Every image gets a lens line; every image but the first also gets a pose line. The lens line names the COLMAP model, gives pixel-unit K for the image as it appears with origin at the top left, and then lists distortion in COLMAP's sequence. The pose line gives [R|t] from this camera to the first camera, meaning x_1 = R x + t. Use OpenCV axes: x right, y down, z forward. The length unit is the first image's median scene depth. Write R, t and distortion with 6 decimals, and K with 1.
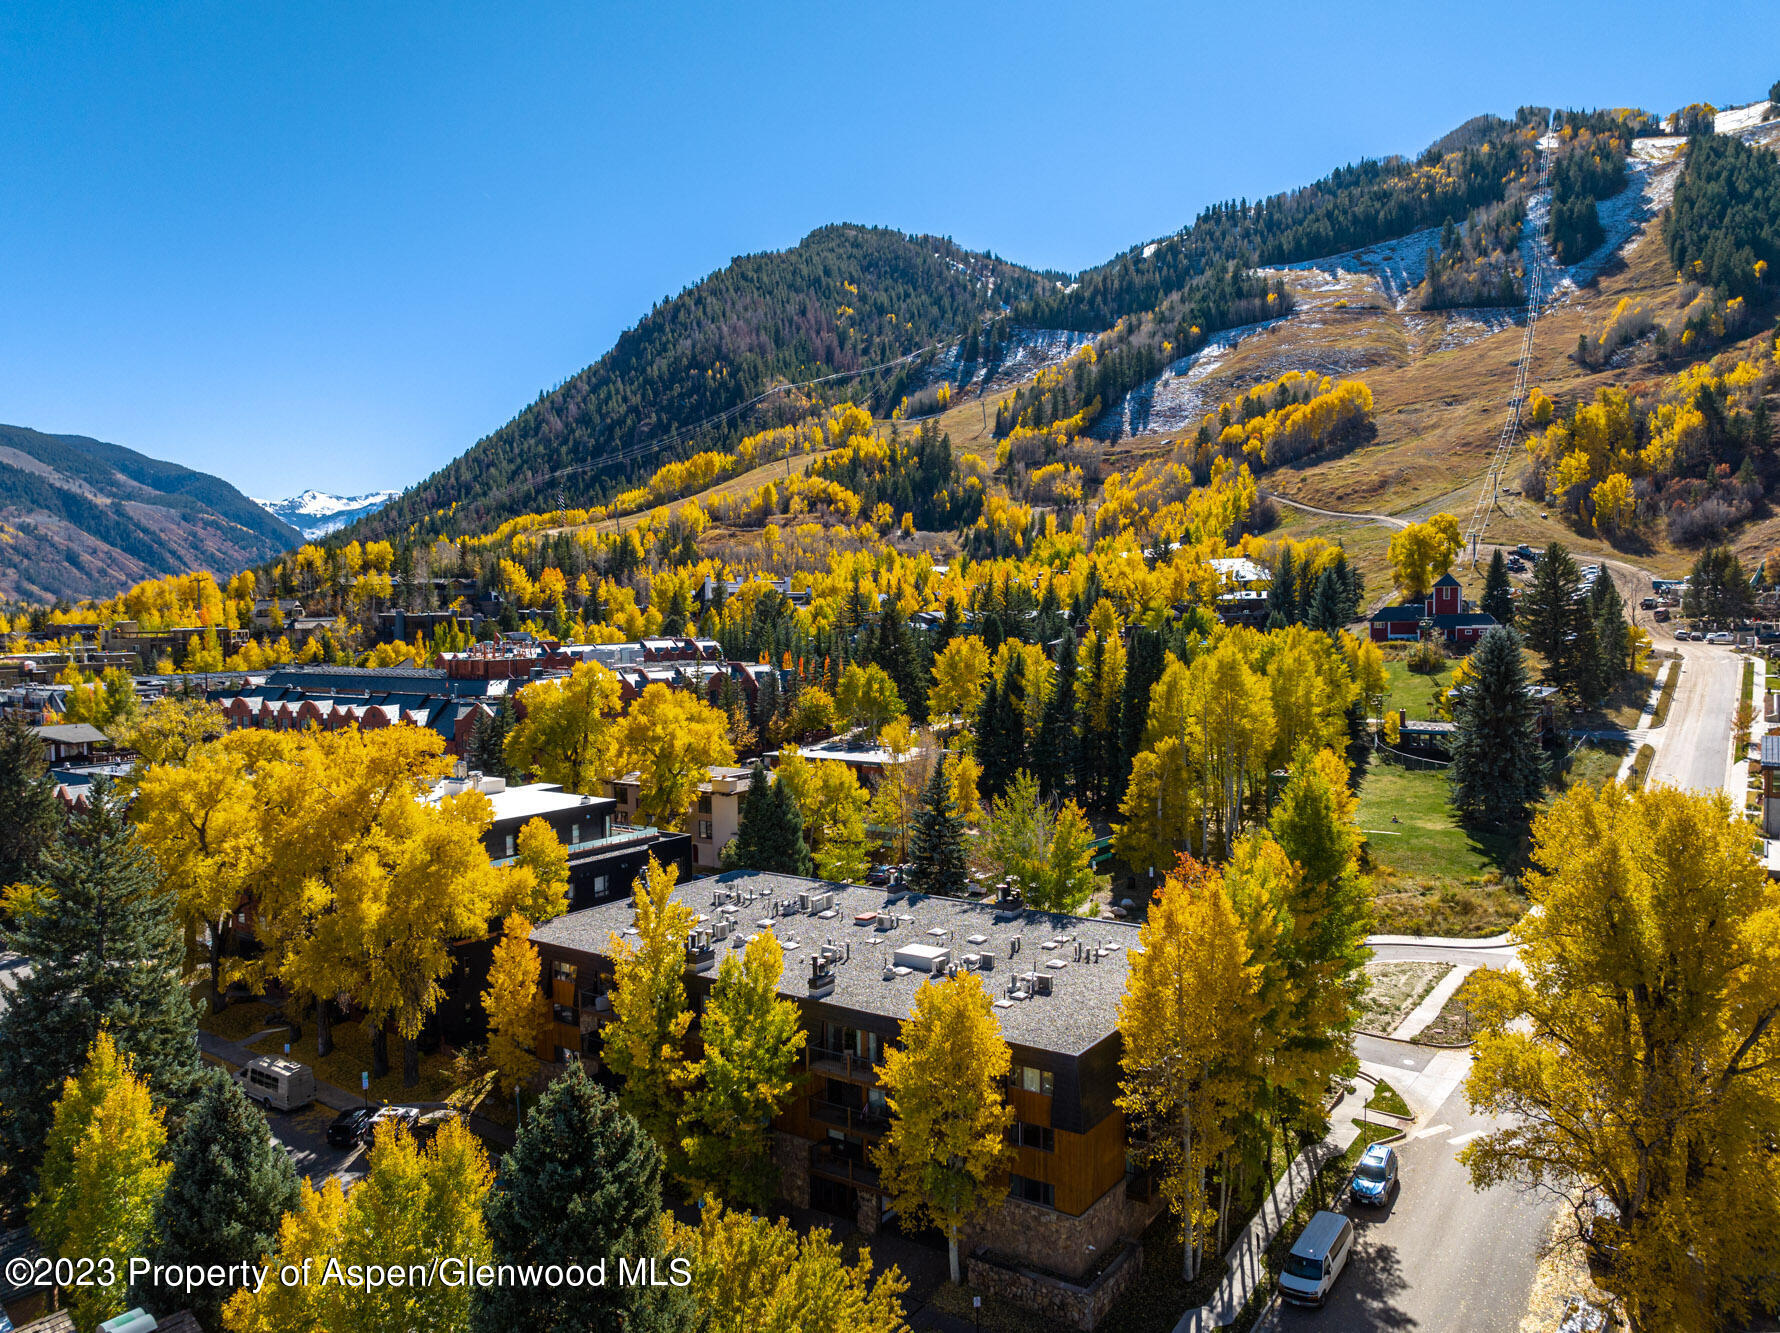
lens RADIAL K [[1281.0, 0, 962.1], [0, 1281.0, 666.1], [0, 0, 1]] dist [-0.031605, -0.003540]
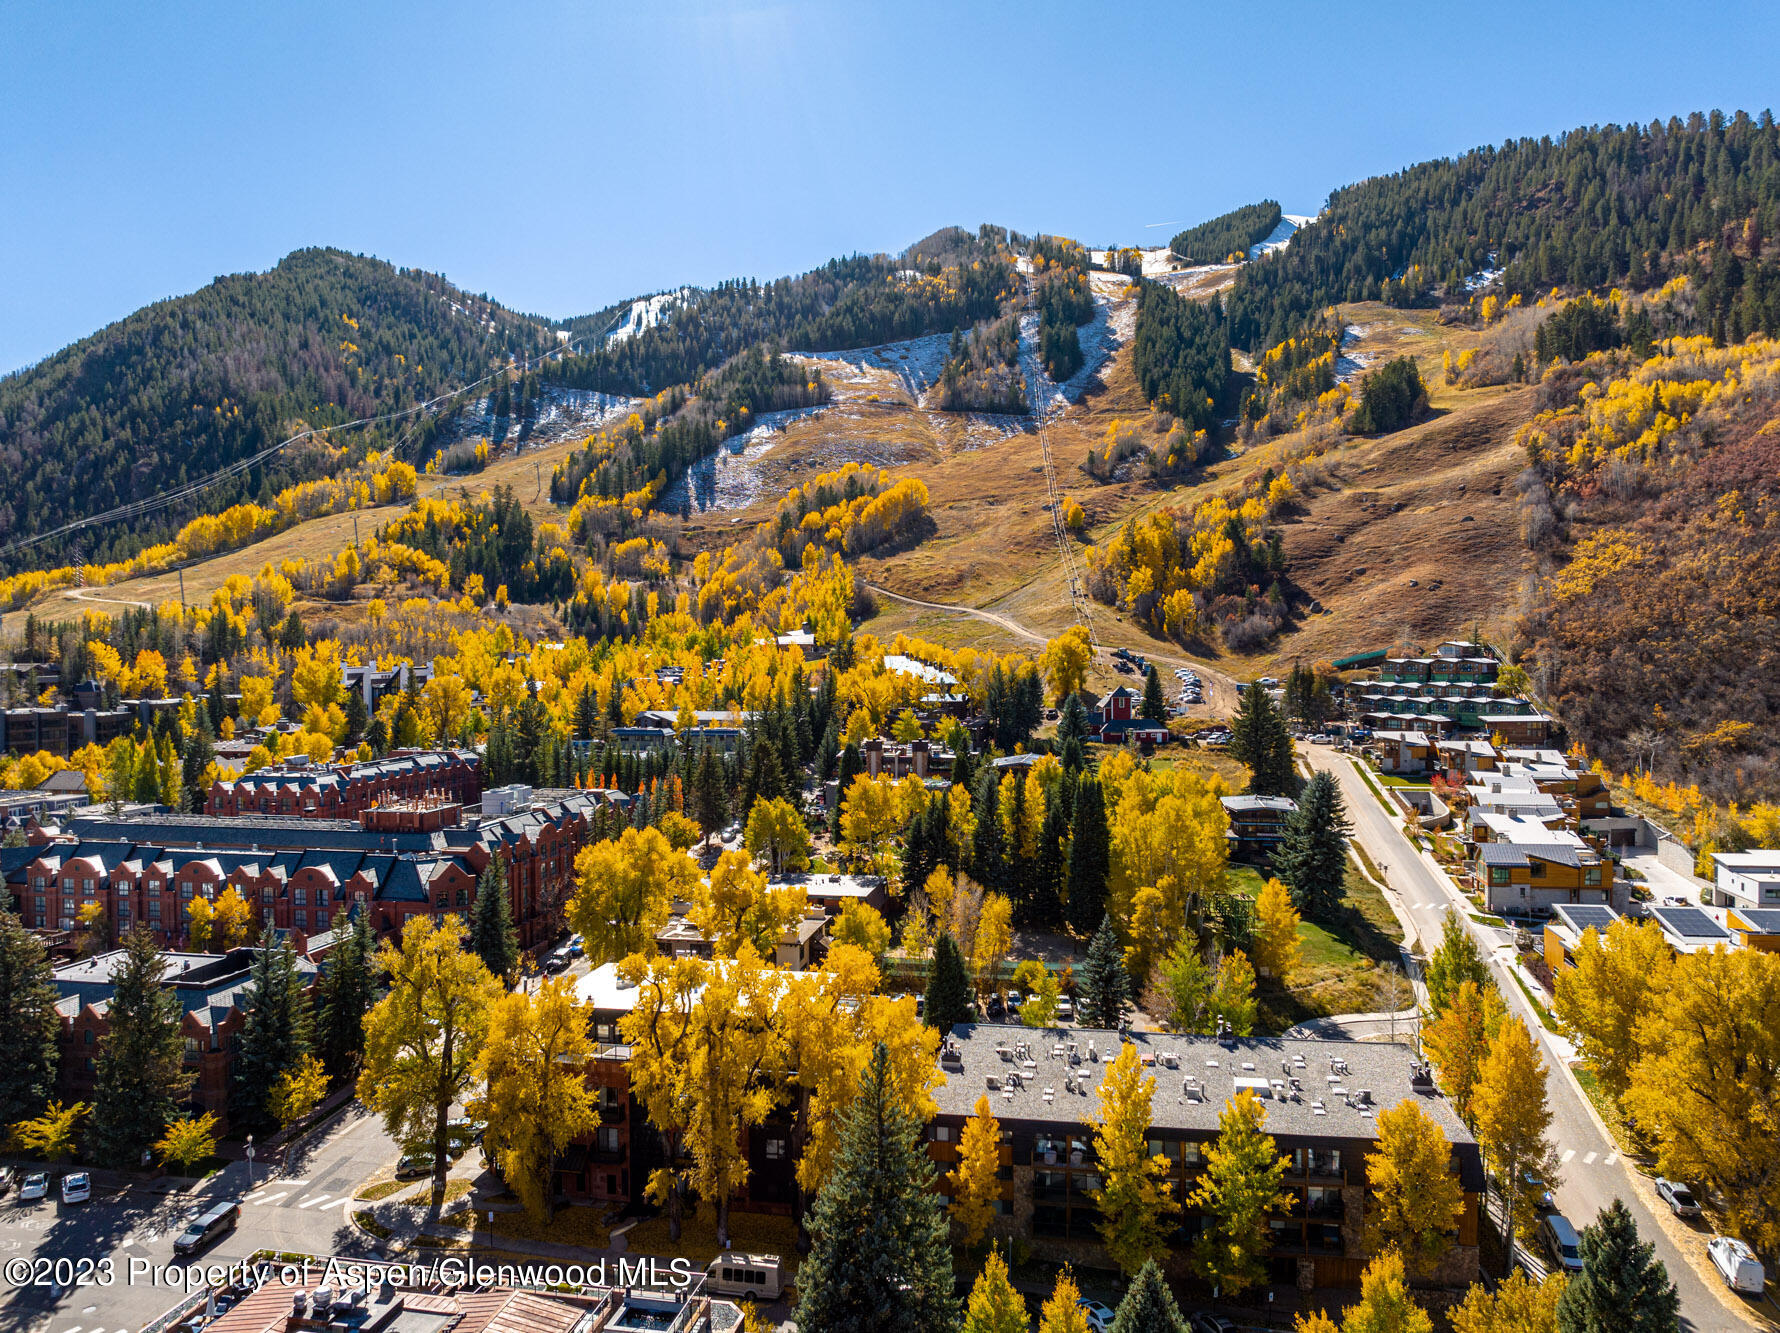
lens RADIAL K [[1281.0, 0, 905.6], [0, 1281.0, 657.3], [0, 0, 1]] dist [-0.031605, -0.003540]
pose [[0.913007, 0.005145, 0.407912, -0.137455], [0.007142, 0.999566, -0.028593, -0.029516], [-0.407882, 0.029019, 0.912573, -0.016857]]
